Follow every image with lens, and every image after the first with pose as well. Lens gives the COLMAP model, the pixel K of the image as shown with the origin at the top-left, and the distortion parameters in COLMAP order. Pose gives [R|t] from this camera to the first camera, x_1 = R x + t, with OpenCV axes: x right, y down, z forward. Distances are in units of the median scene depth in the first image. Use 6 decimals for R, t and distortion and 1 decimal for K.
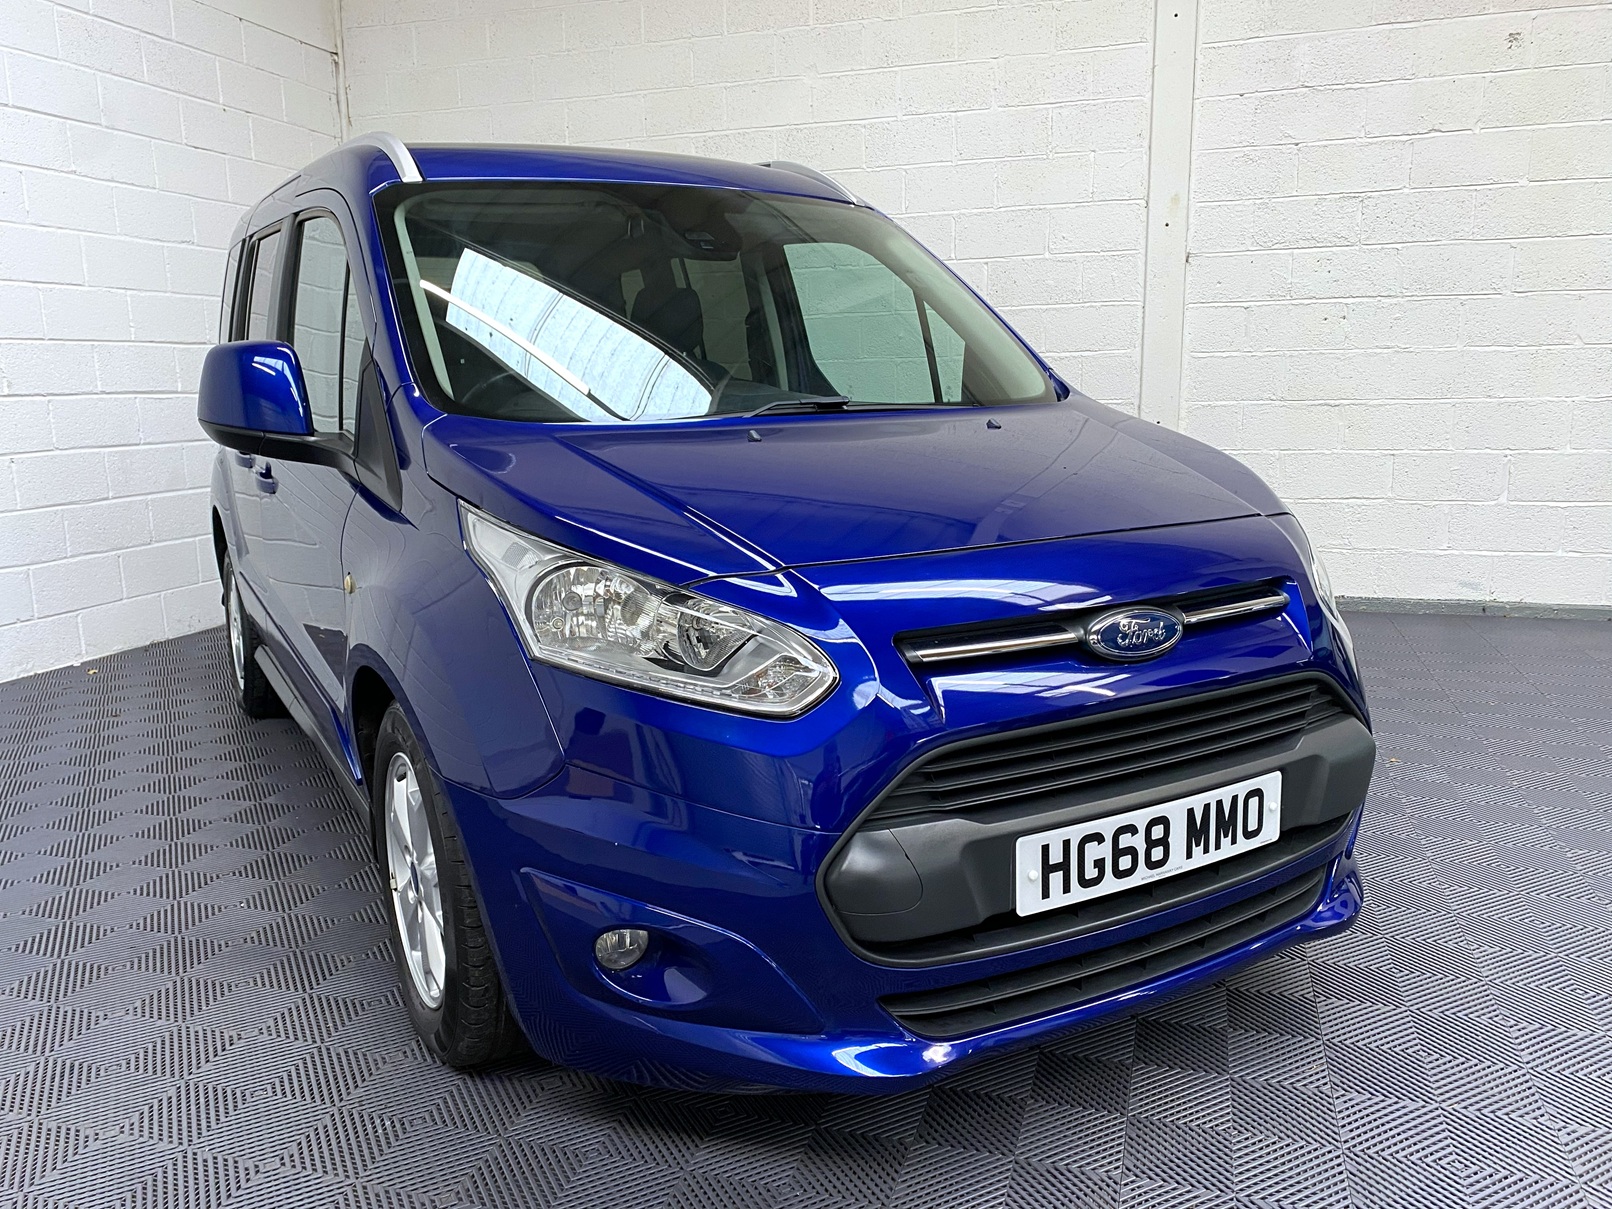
lens RADIAL K [[1194.4, 0, 753.1], [0, 1194.4, 602.1], [0, 0, 1]] dist [0.014864, 0.008493]
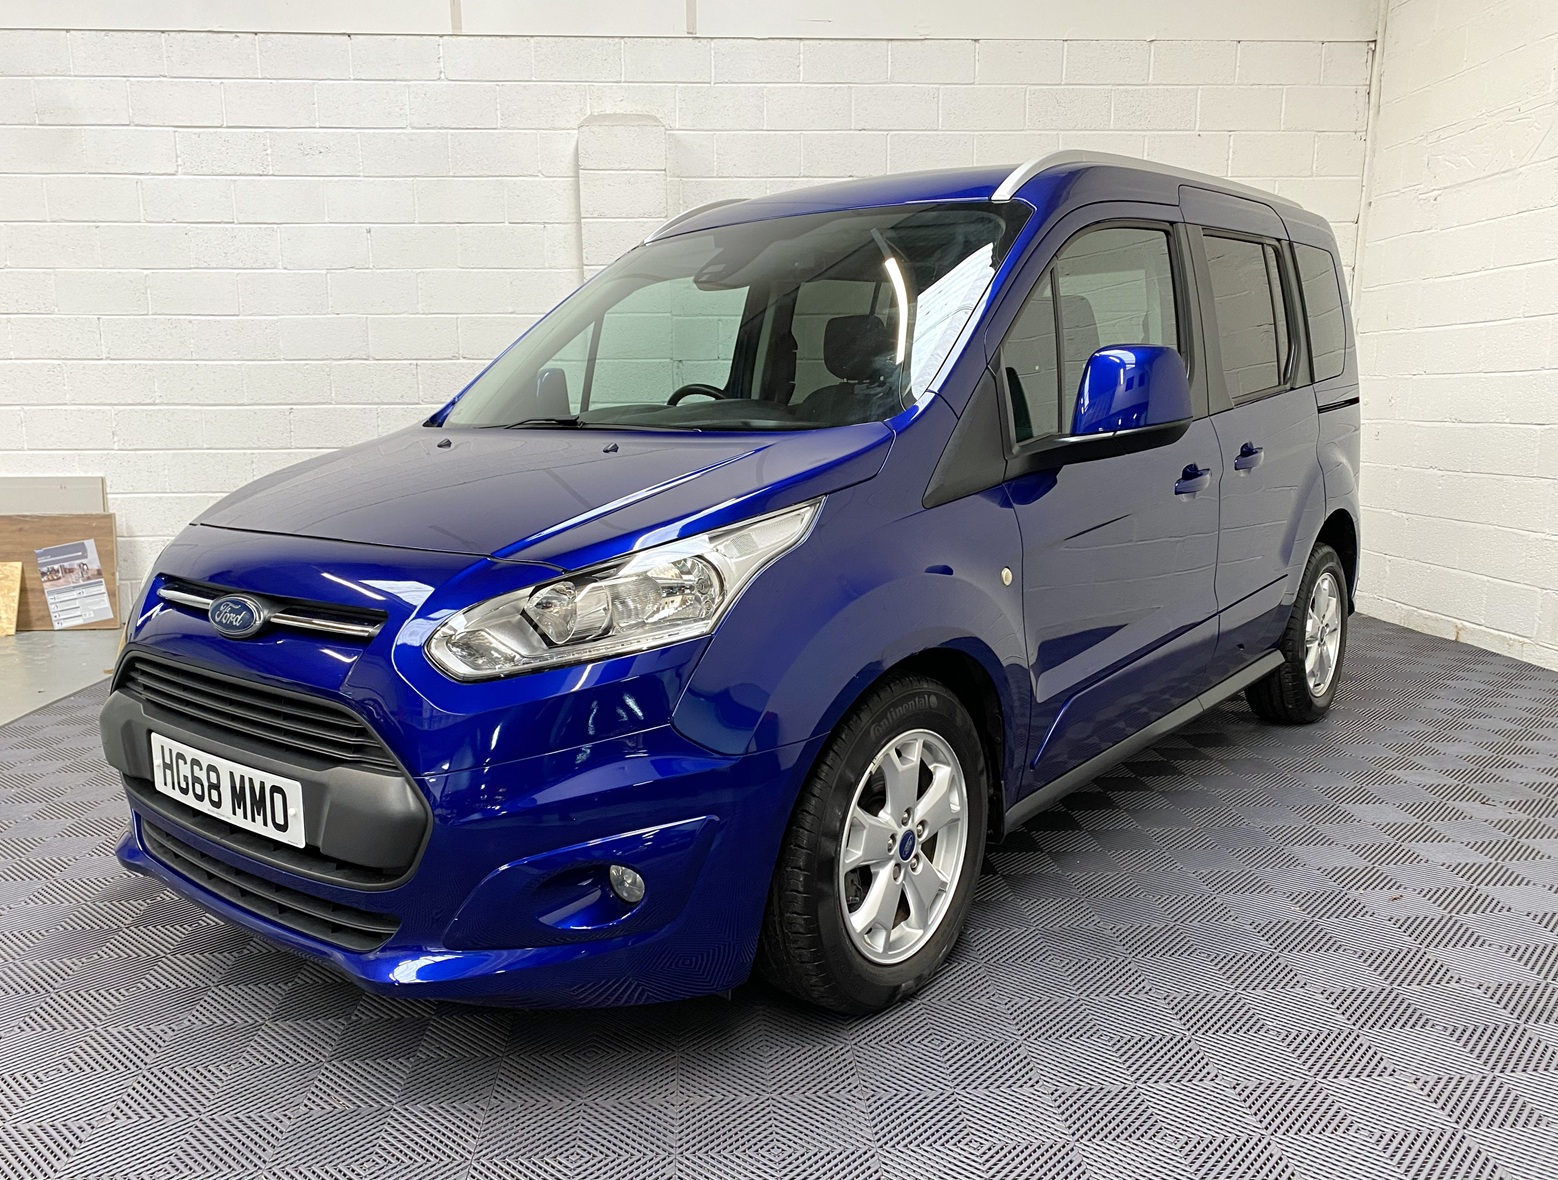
lens RADIAL K [[1245.5, 0, 758.3], [0, 1245.5, 599.7], [0, 0, 1]] dist [0.018587, 0.003272]
pose [[0.374034, 0.163412, -0.912905, 1.612602], [-0.177573, 0.978761, 0.102445, -0.206212], [0.910256, 0.123789, 0.395108, 0.939571]]
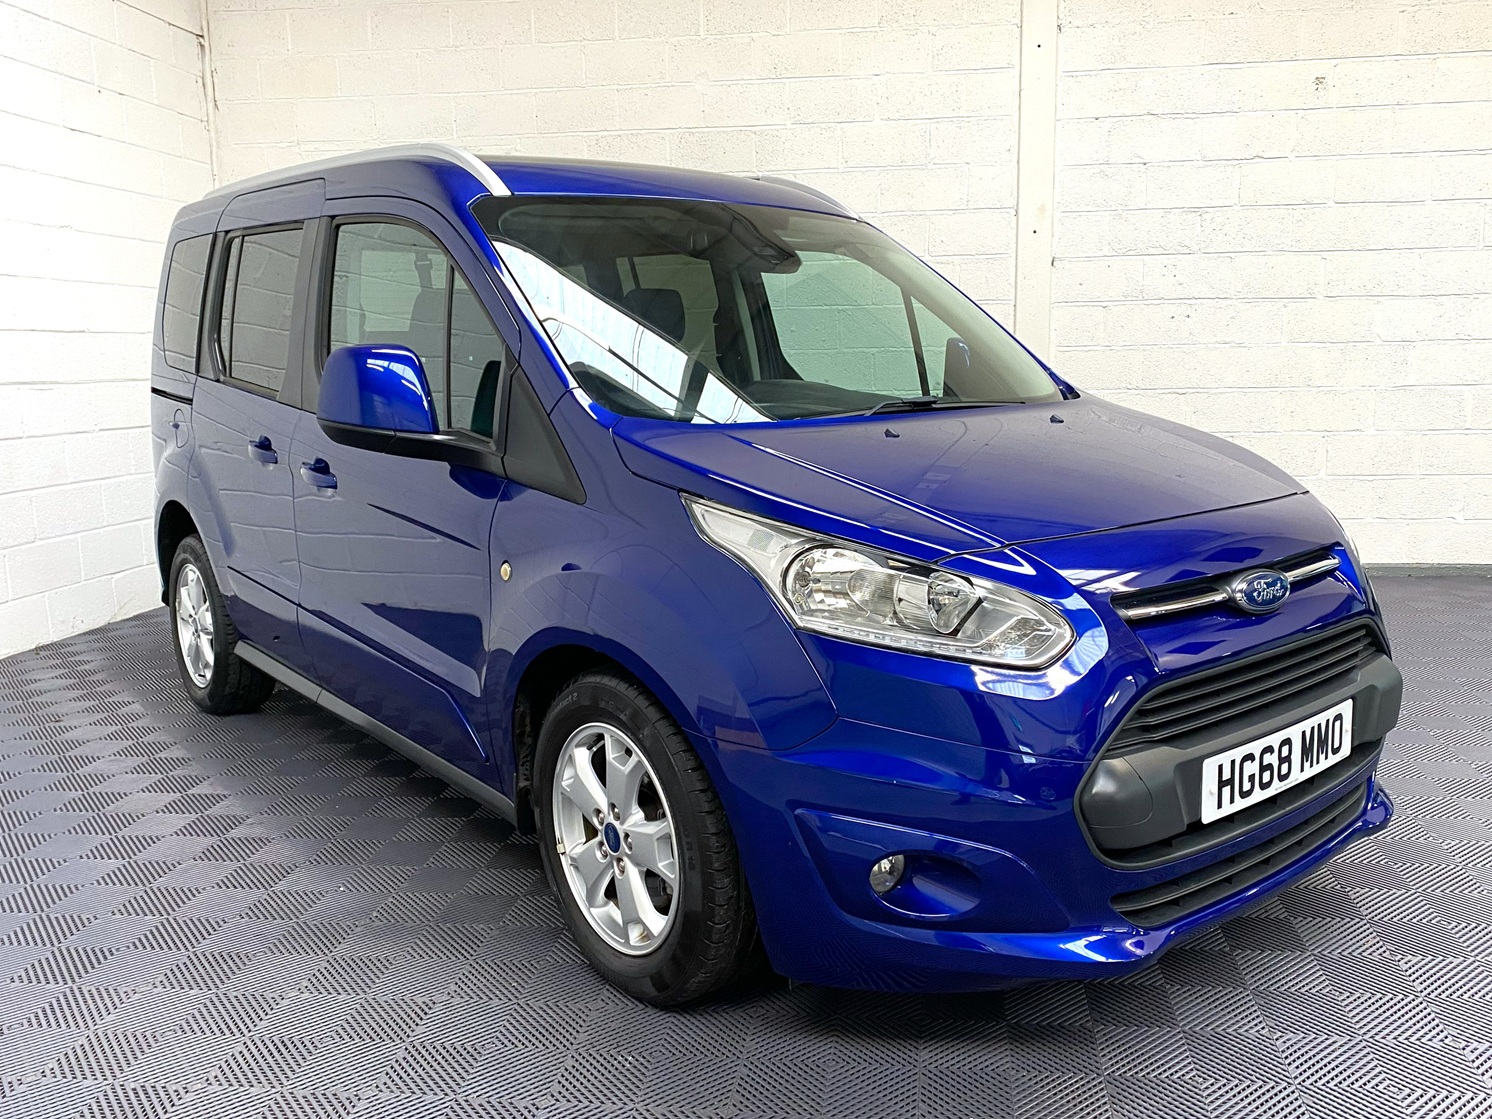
lens RADIAL K [[1192.7, 0, 726.1], [0, 1192.7, 568.8], [0, 0, 1]] dist [0.018587, 0.003272]
pose [[0.984266, -0.029845, 0.174154, -0.422759], [0.031962, 0.999445, -0.009363, -0.002771], [-0.173778, 0.014782, 0.984674, -0.116317]]
